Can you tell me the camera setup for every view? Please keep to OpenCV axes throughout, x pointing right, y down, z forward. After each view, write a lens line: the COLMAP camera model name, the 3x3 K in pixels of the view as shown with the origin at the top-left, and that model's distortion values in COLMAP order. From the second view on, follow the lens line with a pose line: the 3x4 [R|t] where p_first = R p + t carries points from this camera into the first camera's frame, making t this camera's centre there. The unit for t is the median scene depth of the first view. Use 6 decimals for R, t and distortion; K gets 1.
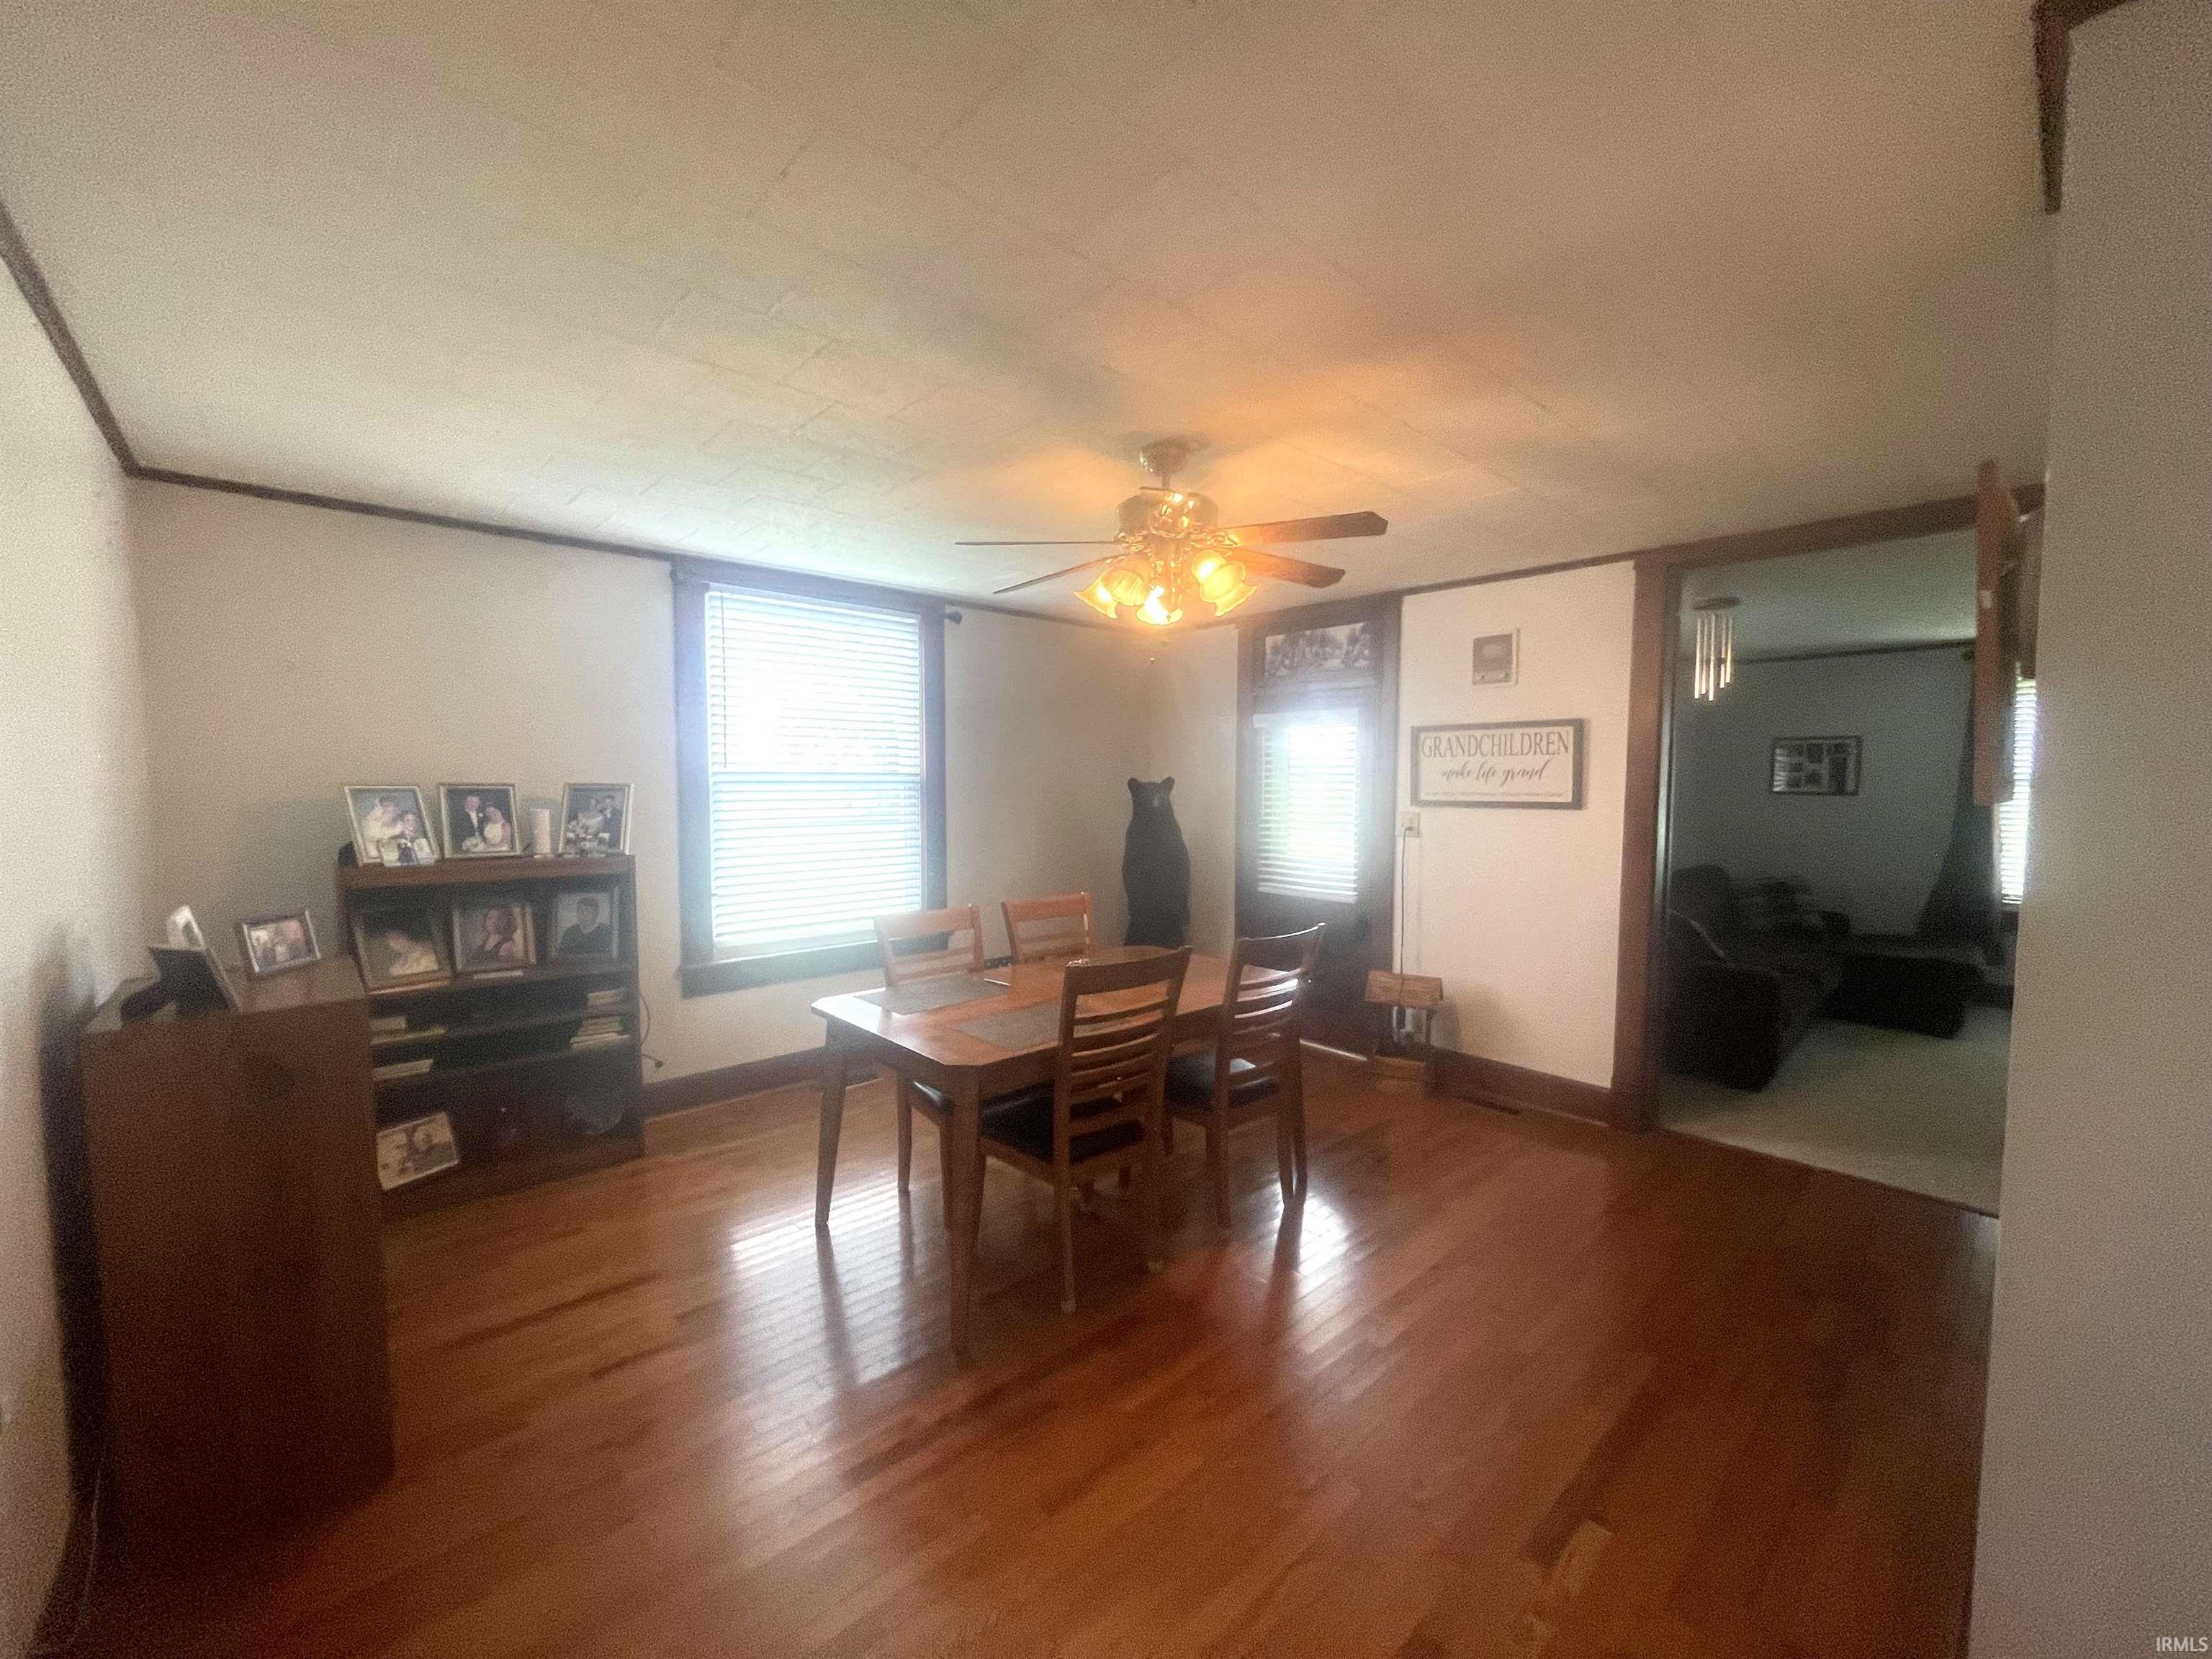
lens RADIAL K [[898.1, 0, 1117.6], [0, 898.1, 824.3], [0, 0, 1]] dist [-0.000218, -0.000758]
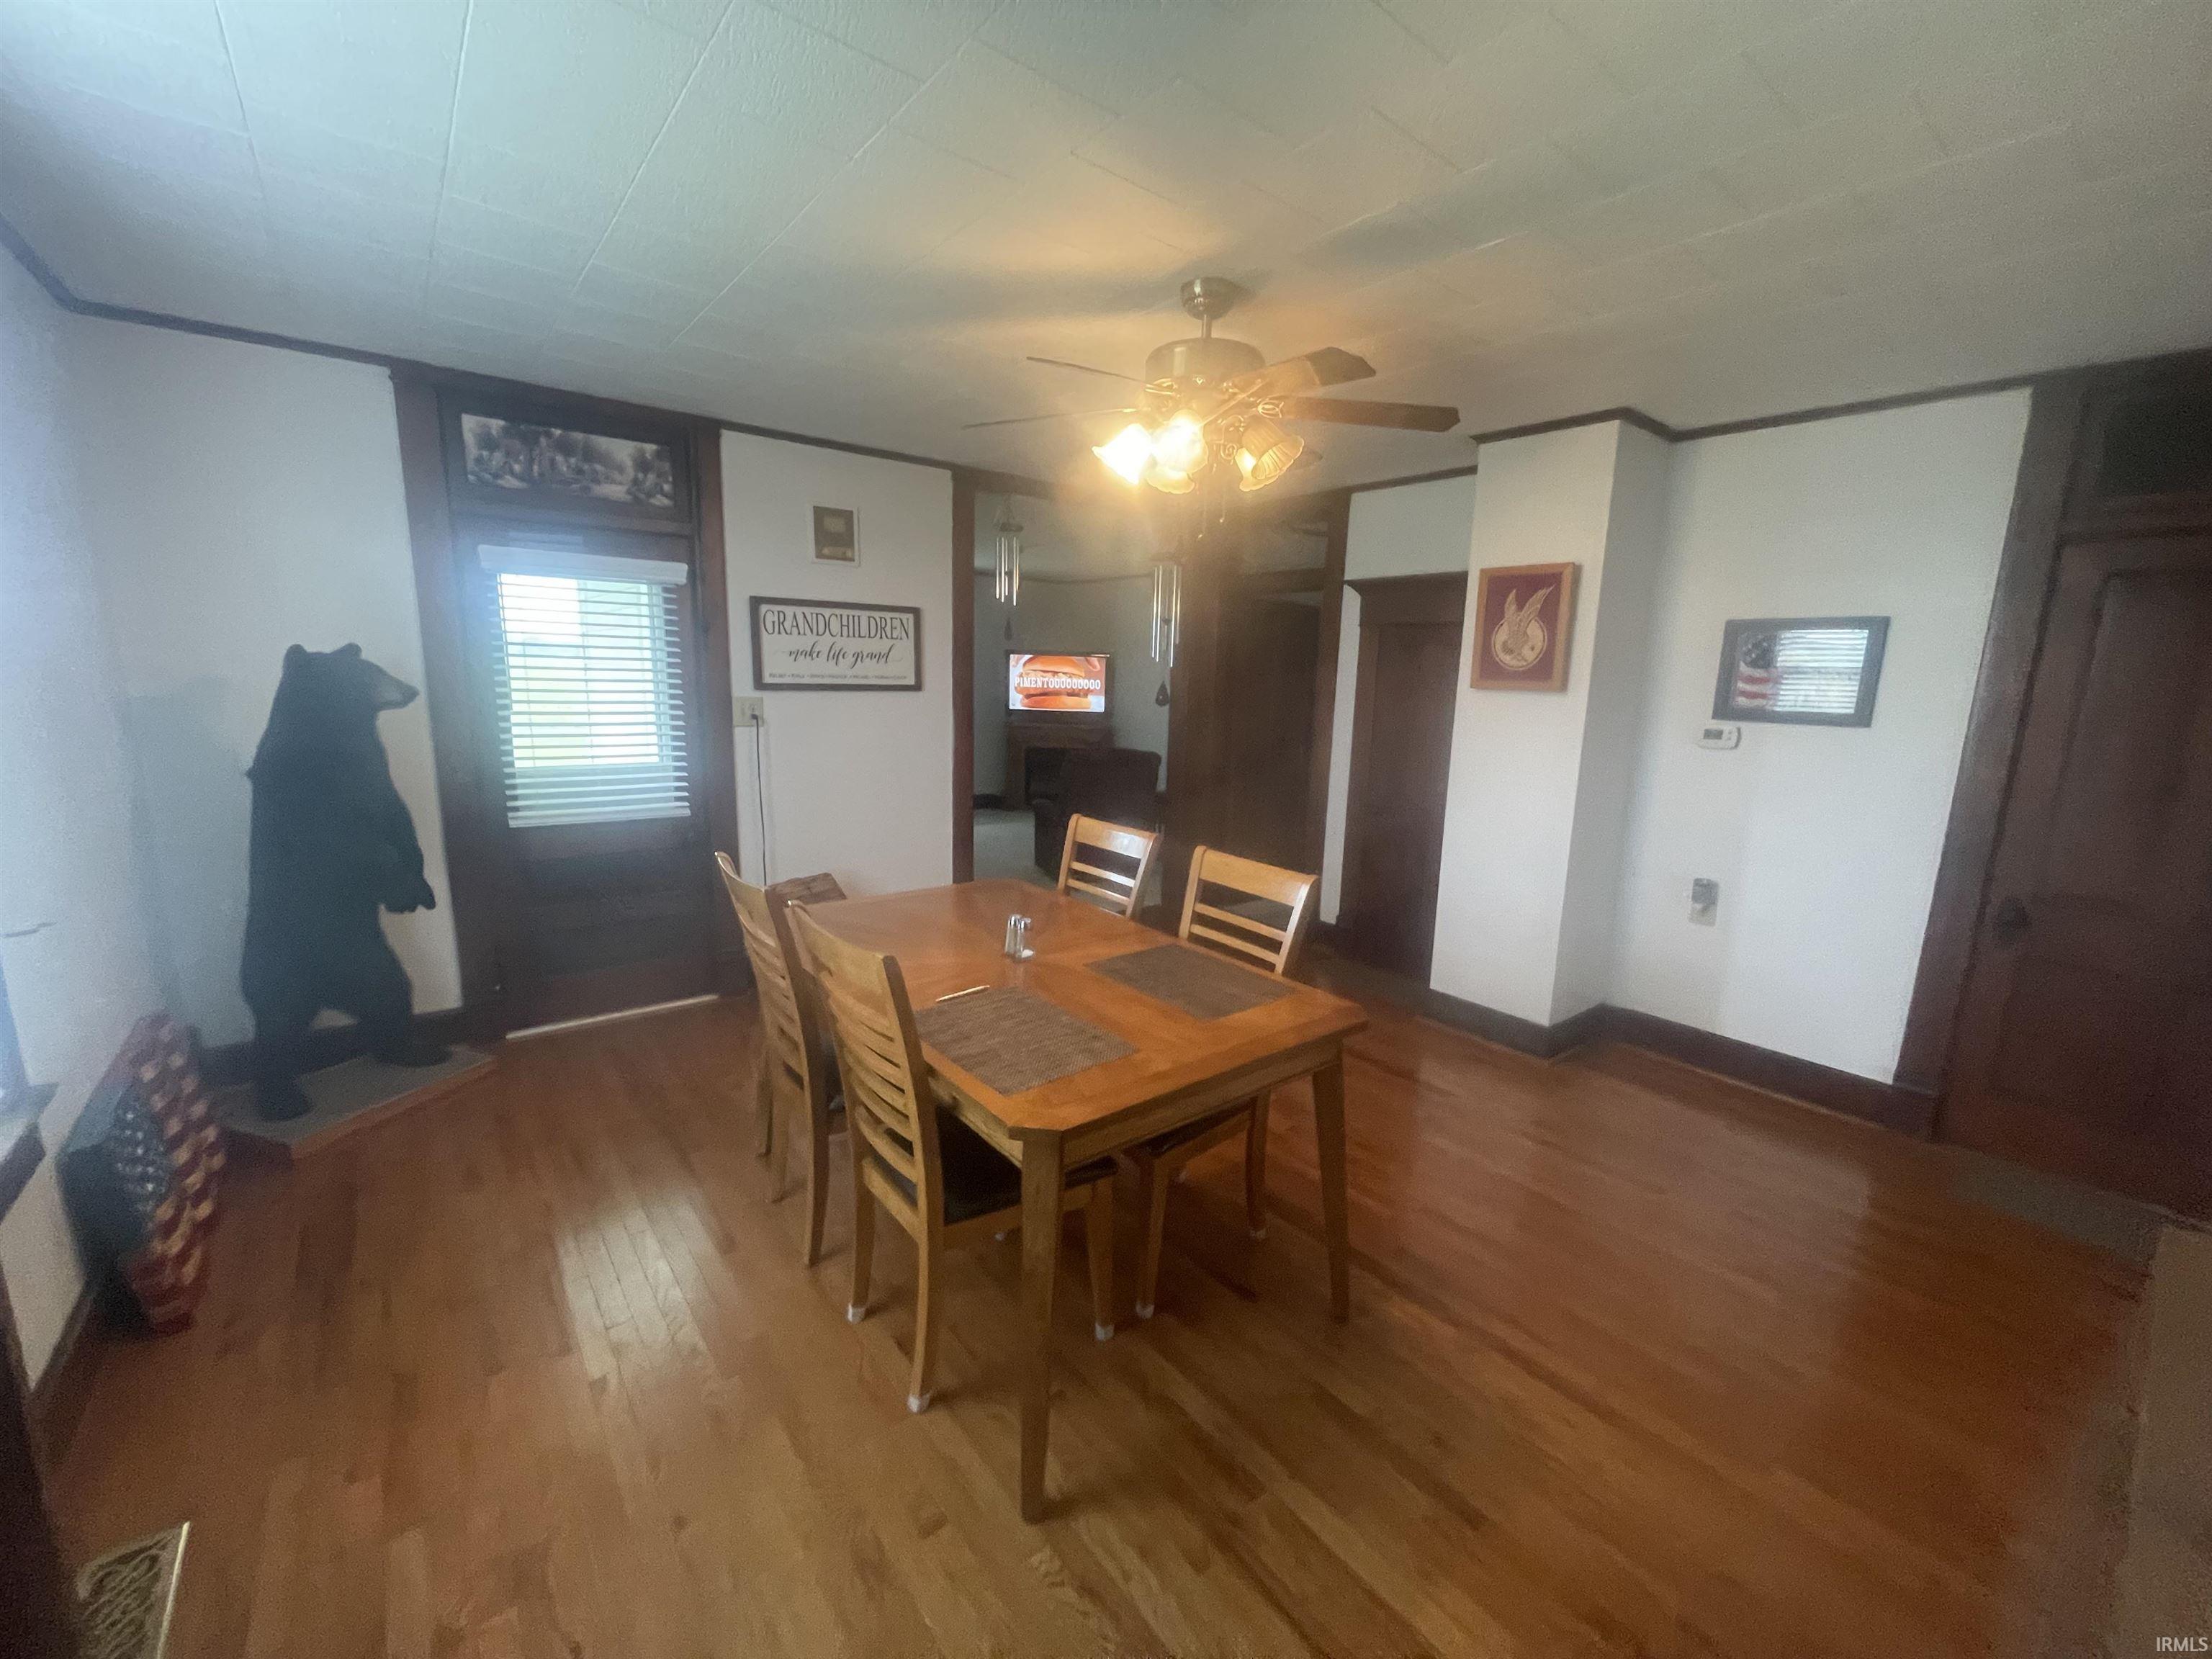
lens RADIAL K [[898.1, 0, 1109.5], [0, 898.1, 838.8], [0, 0, 1]] dist [-0.000218, -0.000758]
pose [[0.076401, -0.174805, 0.981634, -0.550797], [0.029685, 0.984474, 0.173001, -0.020398], [-0.996635, 0.015922, 0.080404, 0.630244]]
